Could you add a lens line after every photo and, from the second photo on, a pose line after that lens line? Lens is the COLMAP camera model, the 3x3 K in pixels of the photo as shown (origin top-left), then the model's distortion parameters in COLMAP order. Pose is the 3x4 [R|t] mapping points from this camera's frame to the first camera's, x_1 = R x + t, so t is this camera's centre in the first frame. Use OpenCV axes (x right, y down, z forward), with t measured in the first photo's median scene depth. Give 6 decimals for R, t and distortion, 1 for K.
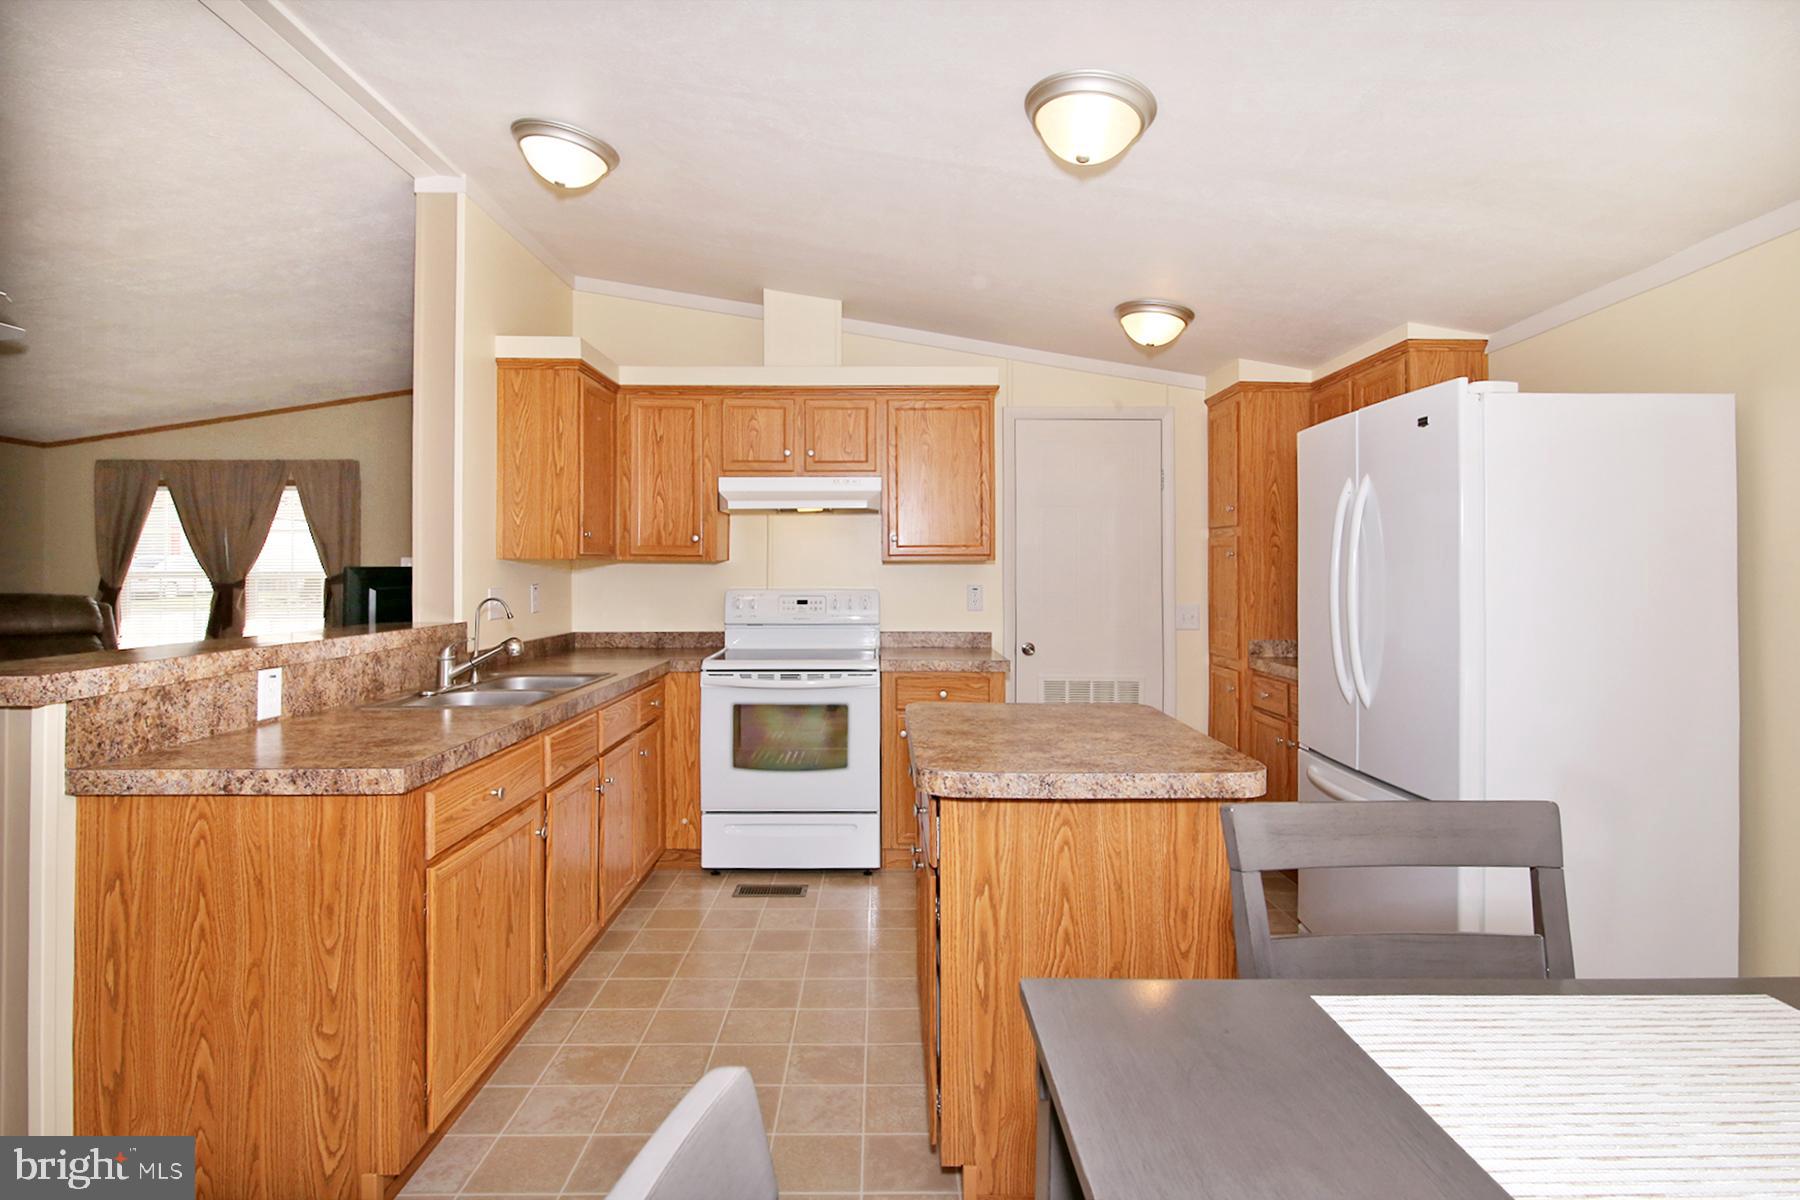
lens RADIAL K [[878.4, 0, 900.0], [0, 878.4, 600.0], [0, 0, 1]] dist [0.002946, 0.000867]
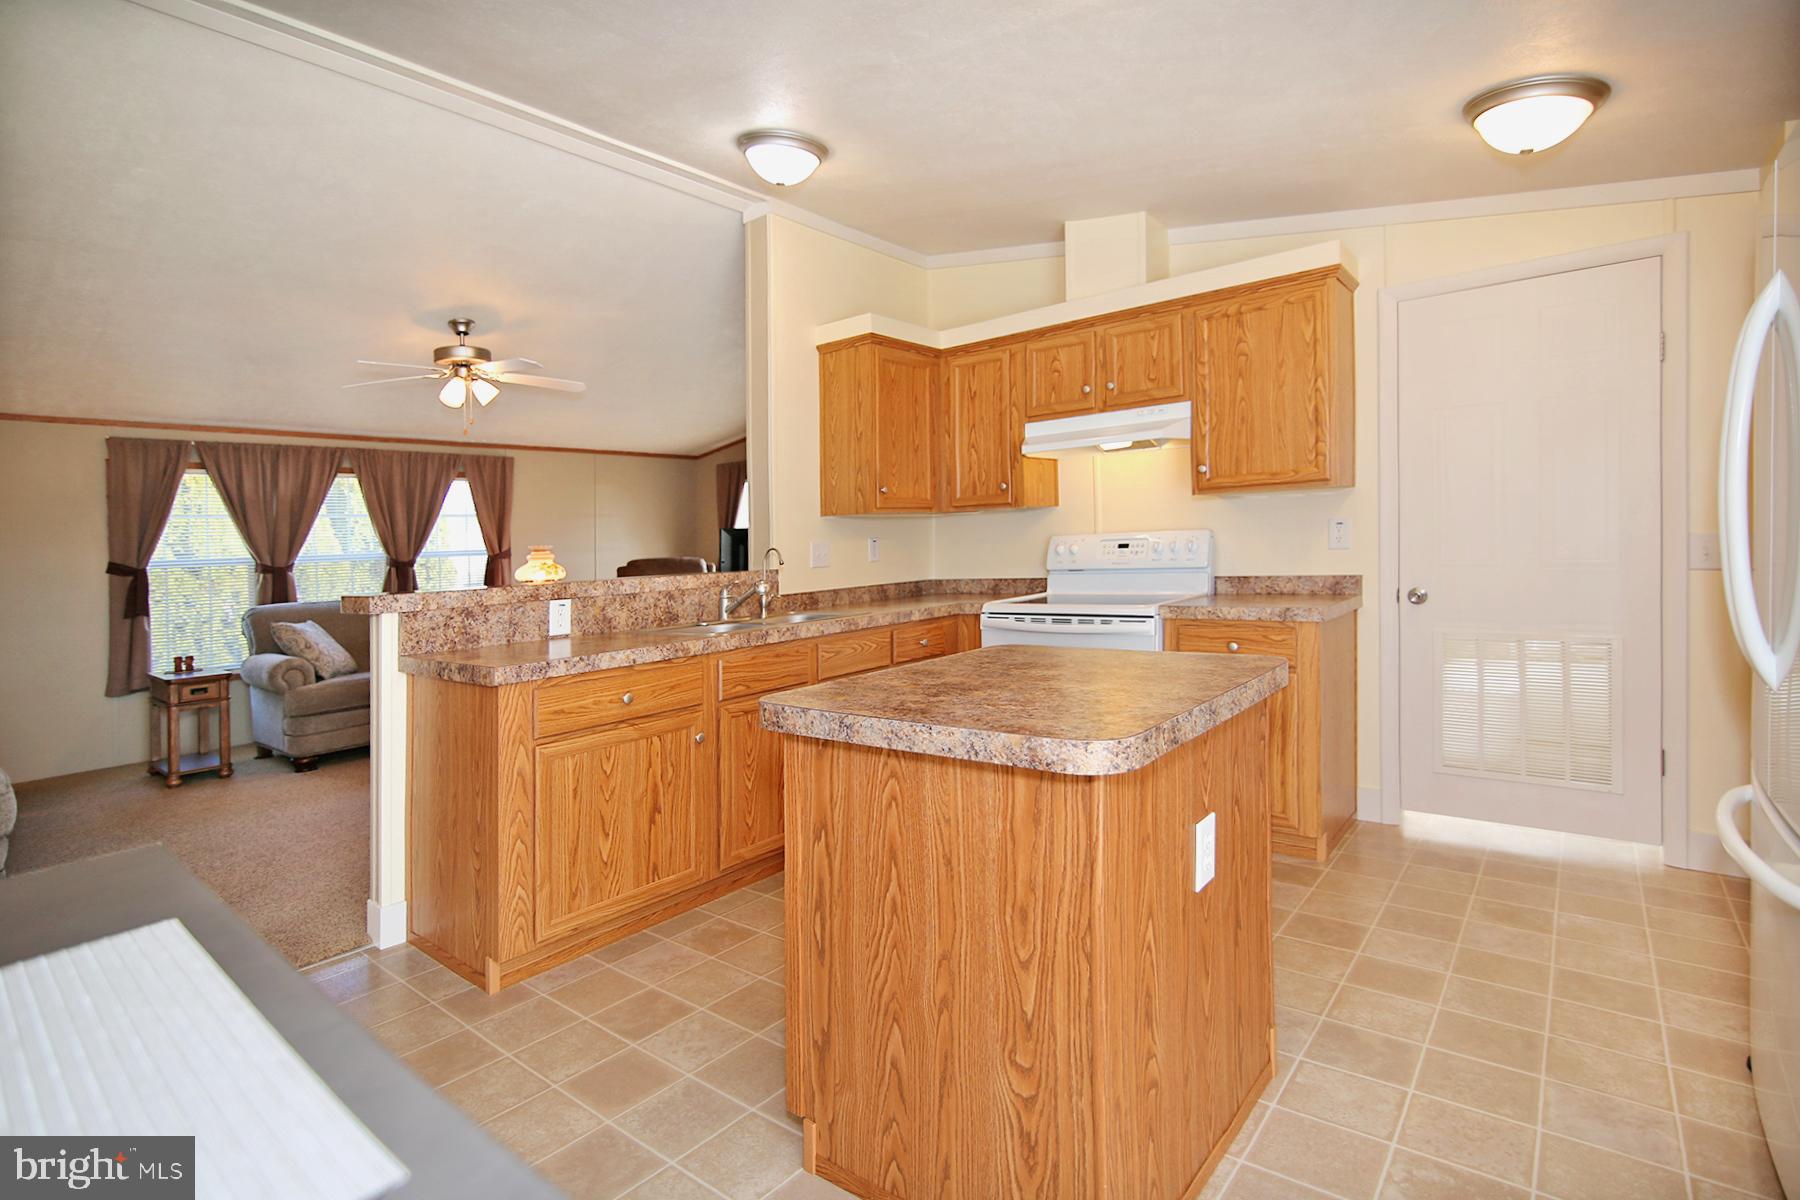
lens RADIAL K [[850.4, 0, 899.9], [0, 850.4, 583.9], [0, 0, 1]] dist [-0.003190, -0.000328]
pose [[0.780542, -0.005589, -0.625079, 0.545566], [0.024380, 0.999471, 0.021508, 0.036270], [0.624628, -0.032027, 0.780265, 0.272903]]
